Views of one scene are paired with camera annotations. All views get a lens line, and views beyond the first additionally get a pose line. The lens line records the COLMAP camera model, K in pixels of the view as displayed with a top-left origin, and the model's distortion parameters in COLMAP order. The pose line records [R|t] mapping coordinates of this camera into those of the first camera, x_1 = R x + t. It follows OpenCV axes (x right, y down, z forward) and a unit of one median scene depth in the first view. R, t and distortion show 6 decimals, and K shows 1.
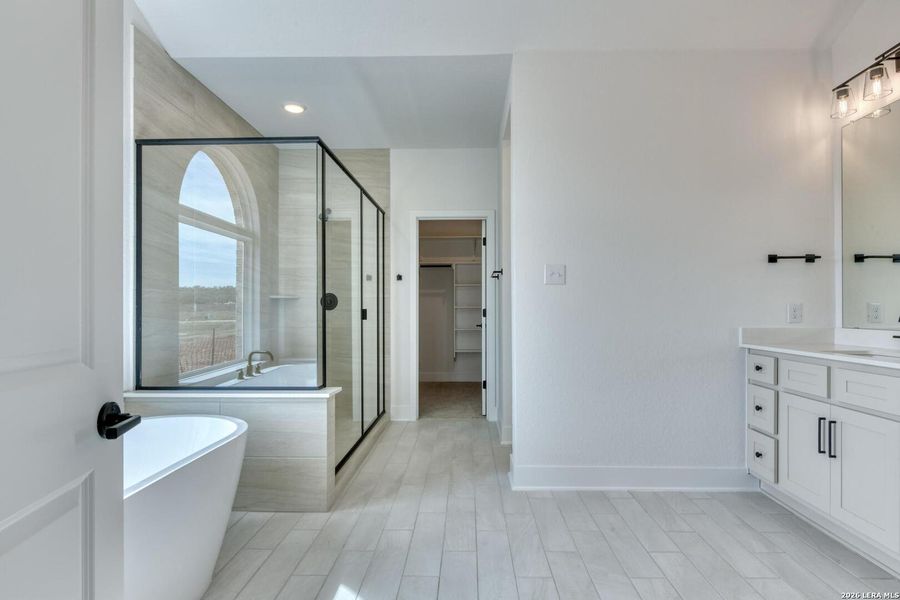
lens RADIAL K [[462.5, 0, 452.1], [0, 462.5, 308.6], [0, 0, 1]] dist [-0.002769, -0.000611]
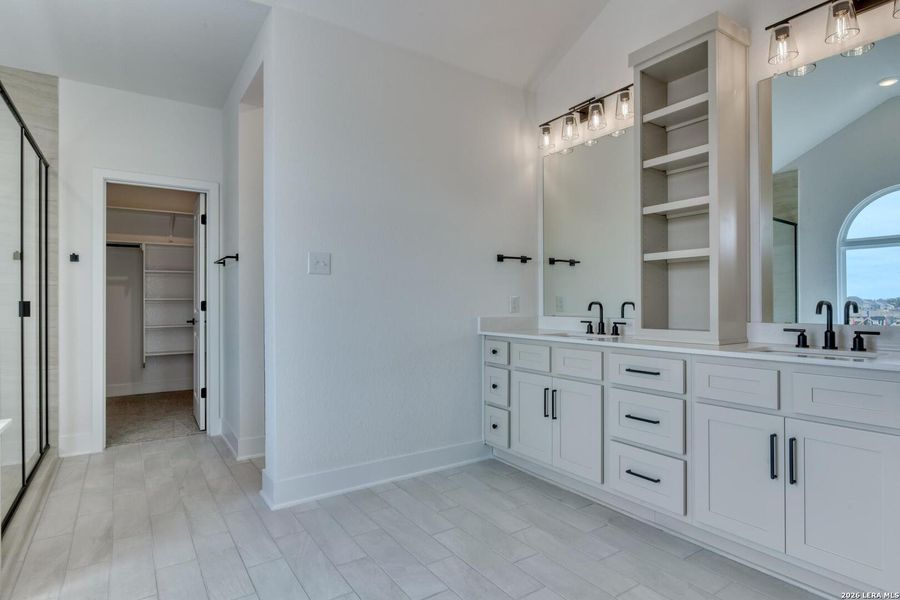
lens RADIAL K [[484.8, 0, 450.0], [0, 484.8, 300.0], [0, 0, 1]] dist [-0.003132, -0.001057]
pose [[0.813202, 0.000647, 0.581981, -0.128111], [0.000363, 0.999999, -0.001618, 0.000620], [-0.581981, 0.001527, 0.813201, 0.067682]]
